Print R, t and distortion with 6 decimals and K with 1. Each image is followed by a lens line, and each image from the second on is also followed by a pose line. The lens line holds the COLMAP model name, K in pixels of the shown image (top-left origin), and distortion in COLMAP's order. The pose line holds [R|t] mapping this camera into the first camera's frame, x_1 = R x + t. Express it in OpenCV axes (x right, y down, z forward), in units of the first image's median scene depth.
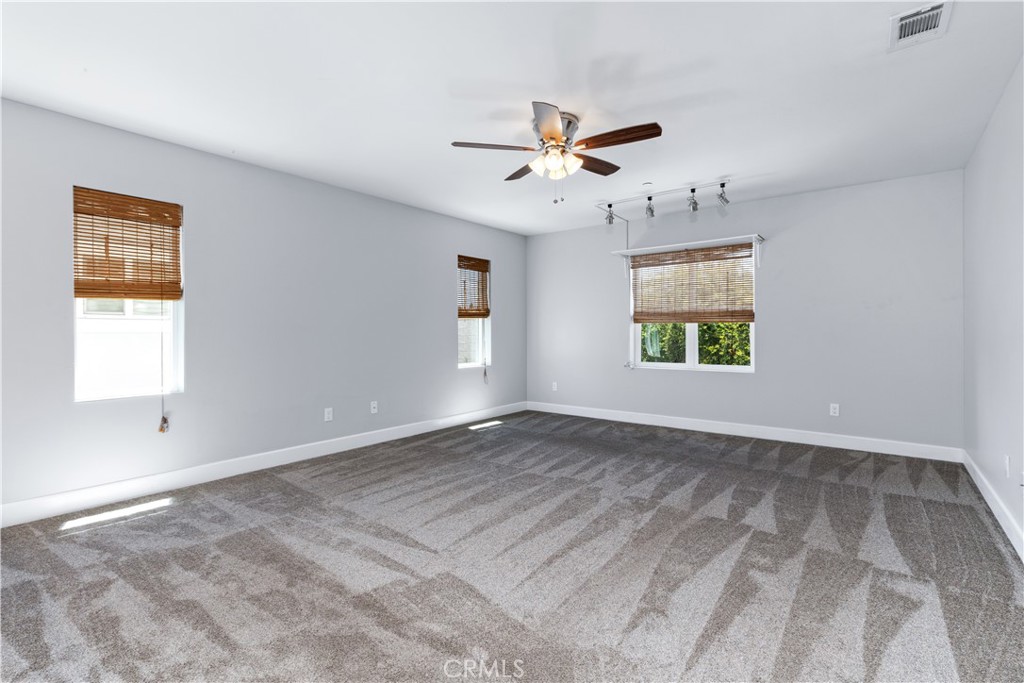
lens RADIAL K [[466.2, 0, 506.8], [0, 466.2, 337.3], [0, 0, 1]] dist [0.009393, -0.000610]
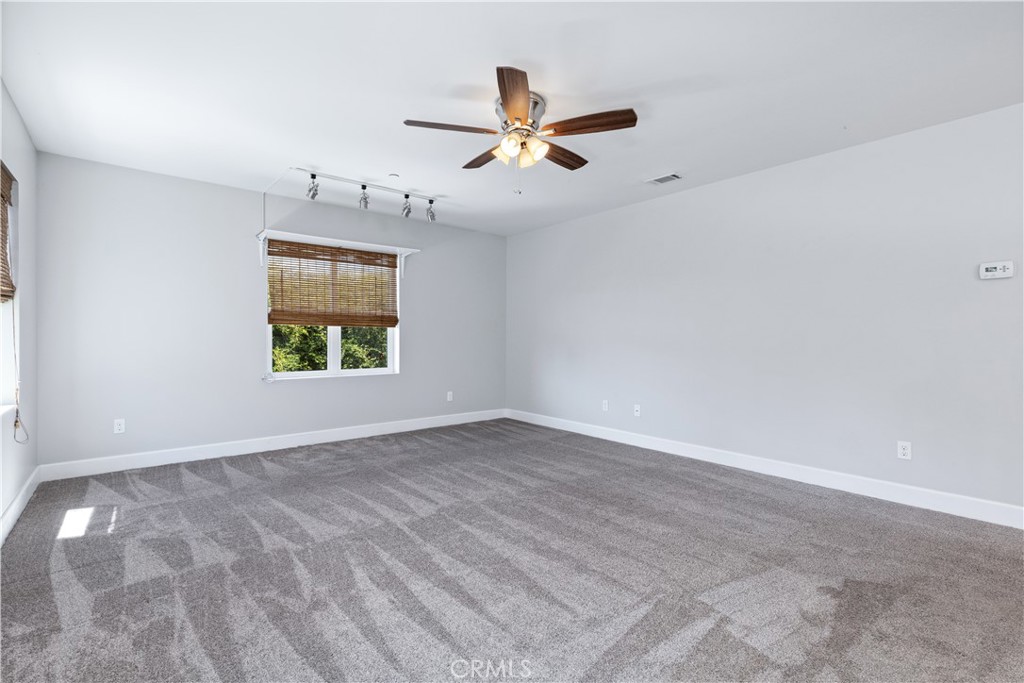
lens RADIAL K [[466.2, 0, 506.1], [0, 466.2, 341.8], [0, 0, 1]] dist [0.009393, -0.000610]
pose [[0.225111, -0.007504, 0.974304, -0.460369], [0.004394, 0.999968, 0.006686, -0.003814], [-0.974323, 0.002776, 0.225137, 0.478475]]
